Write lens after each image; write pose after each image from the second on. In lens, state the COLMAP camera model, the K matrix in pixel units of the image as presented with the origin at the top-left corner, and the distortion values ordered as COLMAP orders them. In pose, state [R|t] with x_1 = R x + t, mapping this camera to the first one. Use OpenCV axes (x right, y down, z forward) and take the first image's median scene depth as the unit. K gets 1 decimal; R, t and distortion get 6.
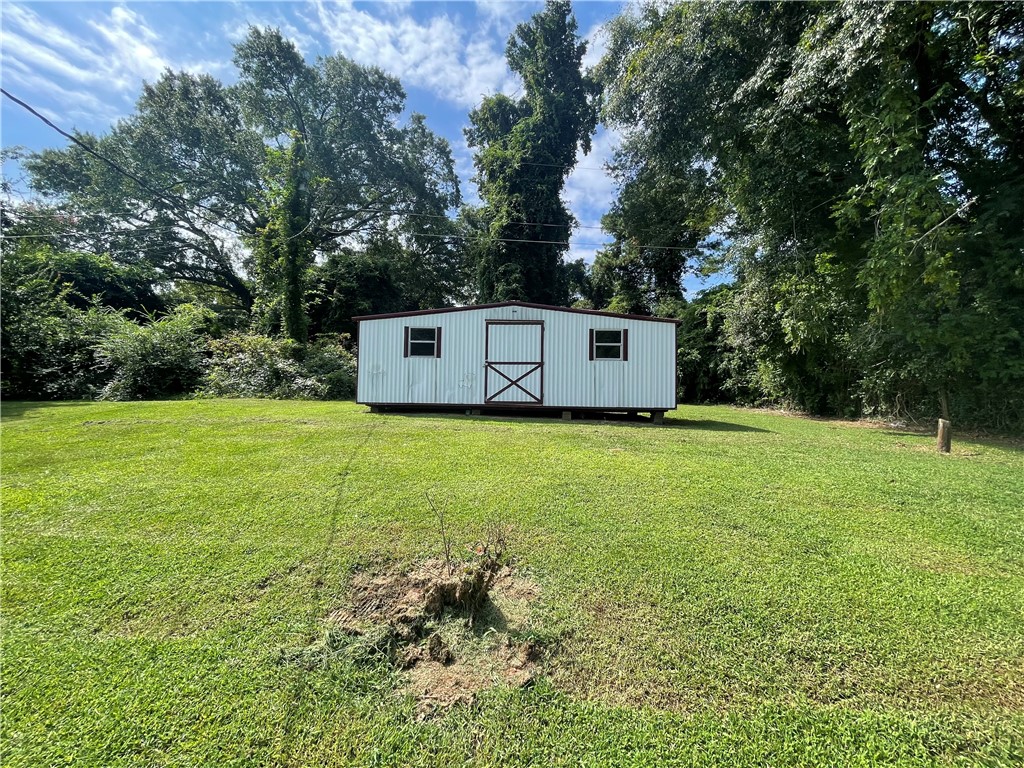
lens RADIAL K [[413.6, 0, 515.6], [0, 413.6, 390.7], [0, 0, 1]] dist [-0.001088, 0.000244]
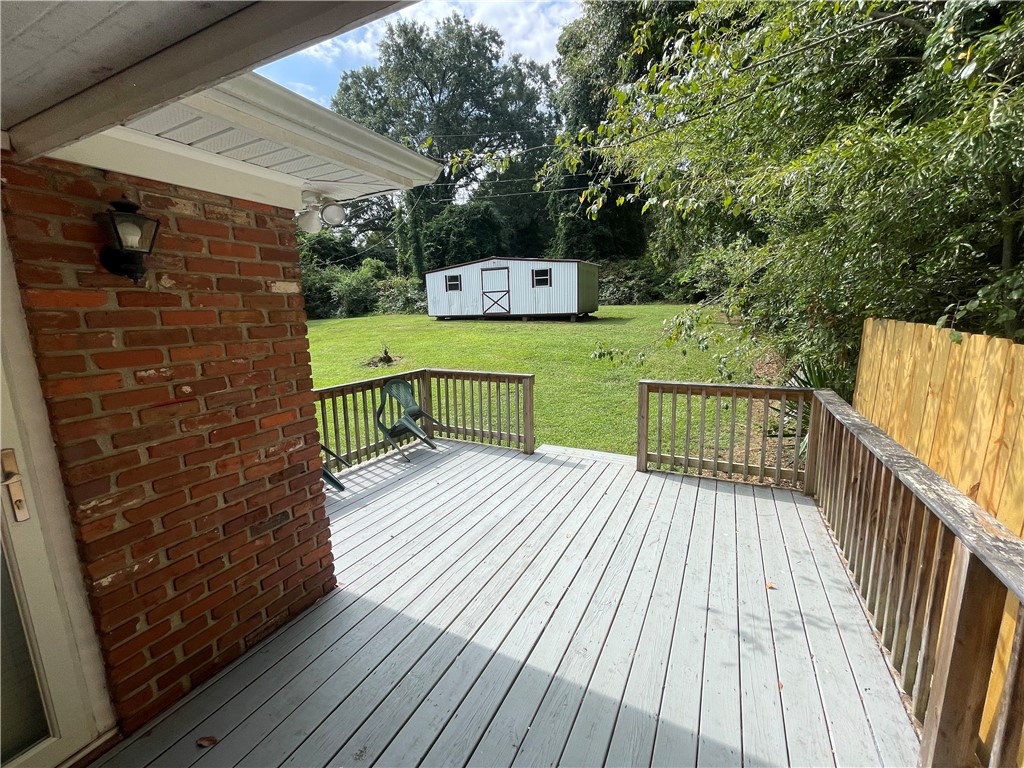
lens RADIAL K [[413.6, 0, 511.1], [0, 413.6, 382.5], [0, 0, 1]] dist [-0.001088, 0.000244]
pose [[0.915709, 0.028021, -0.400863, 0.811740], [0.056684, 0.978584, 0.197891, -0.030023], [0.397823, -0.203933, 0.894510, -0.716720]]
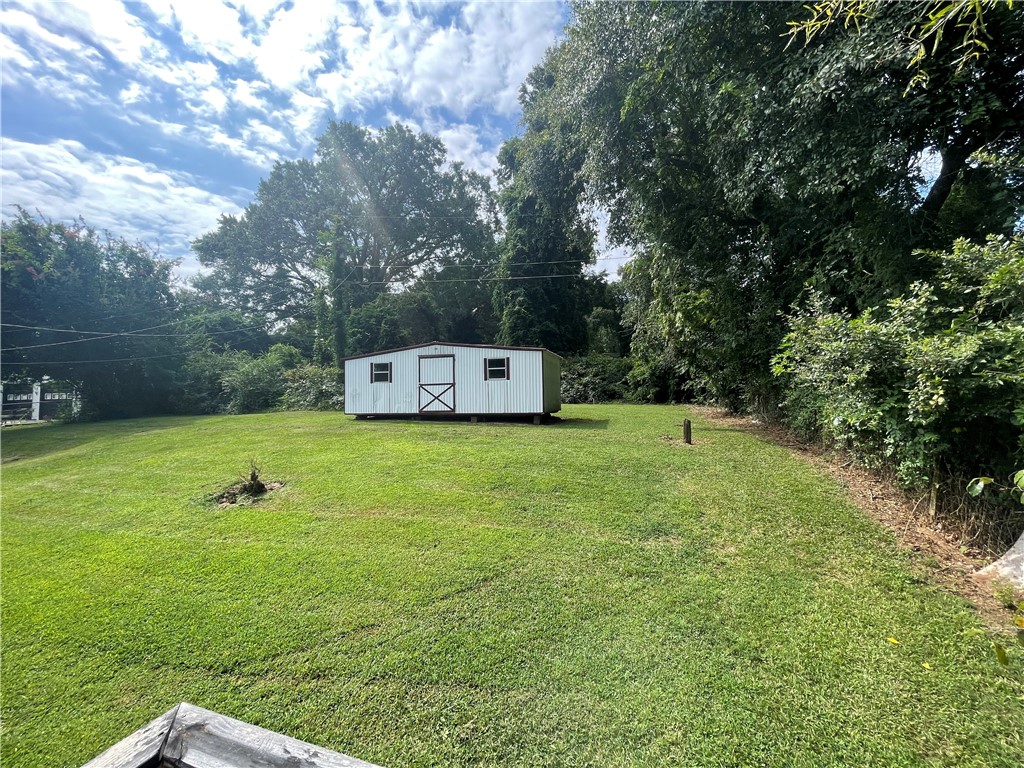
lens RADIAL K [[413.6, 0, 514.0], [0, 413.6, 386.9], [0, 0, 1]] dist [-0.001088, 0.000244]
pose [[0.970997, -0.038354, -0.235996, 0.598166], [0.036033, 0.999251, -0.014139, -0.027129], [0.236361, 0.005225, 0.971651, -0.345616]]
